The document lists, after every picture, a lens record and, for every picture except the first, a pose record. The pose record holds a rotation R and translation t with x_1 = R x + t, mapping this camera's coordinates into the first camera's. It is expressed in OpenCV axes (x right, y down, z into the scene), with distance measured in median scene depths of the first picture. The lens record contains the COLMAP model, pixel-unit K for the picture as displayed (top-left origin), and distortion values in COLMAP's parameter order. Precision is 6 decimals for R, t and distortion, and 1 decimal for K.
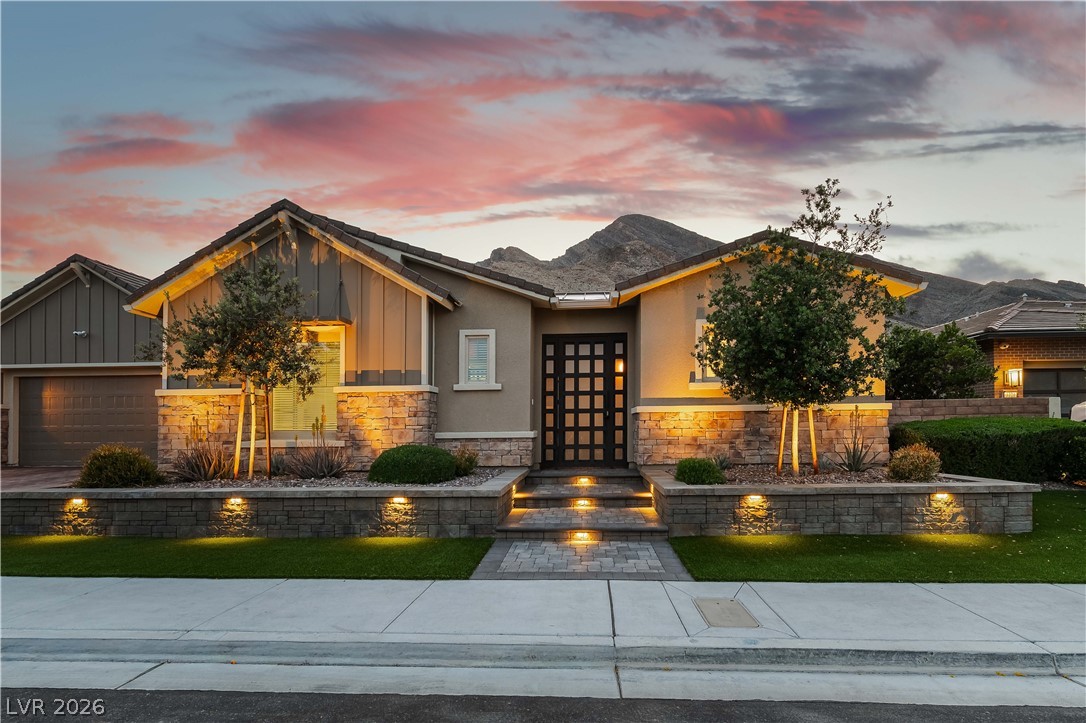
lens RADIAL K [[468.2, 0, 545.2], [0, 468.2, 368.7], [0, 0, 1]] dist [-0.000603, -0.000422]
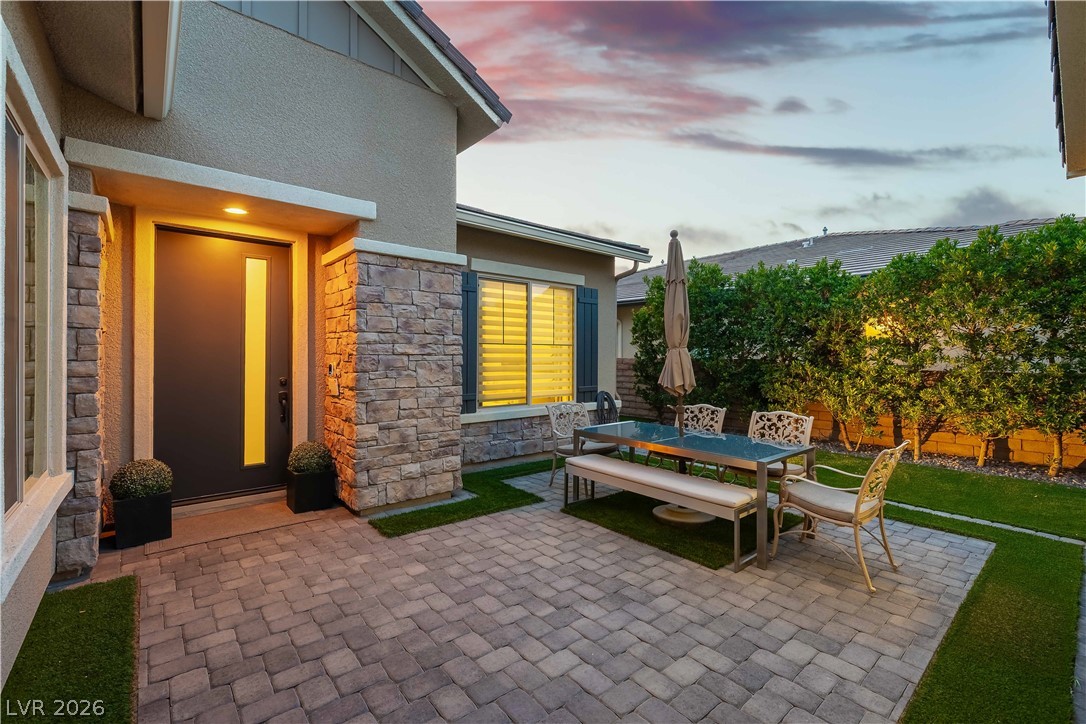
lens RADIAL K [[468.2, 0, 544.0], [0, 468.2, 363.0], [0, 0, 1]] dist [-0.000603, -0.000422]
pose [[0.953928, 0.001925, 0.300028, 0.084749], [-0.004078, 0.999970, 0.006551, 0.008277], [-0.300007, -0.007472, 0.953908, 0.497061]]
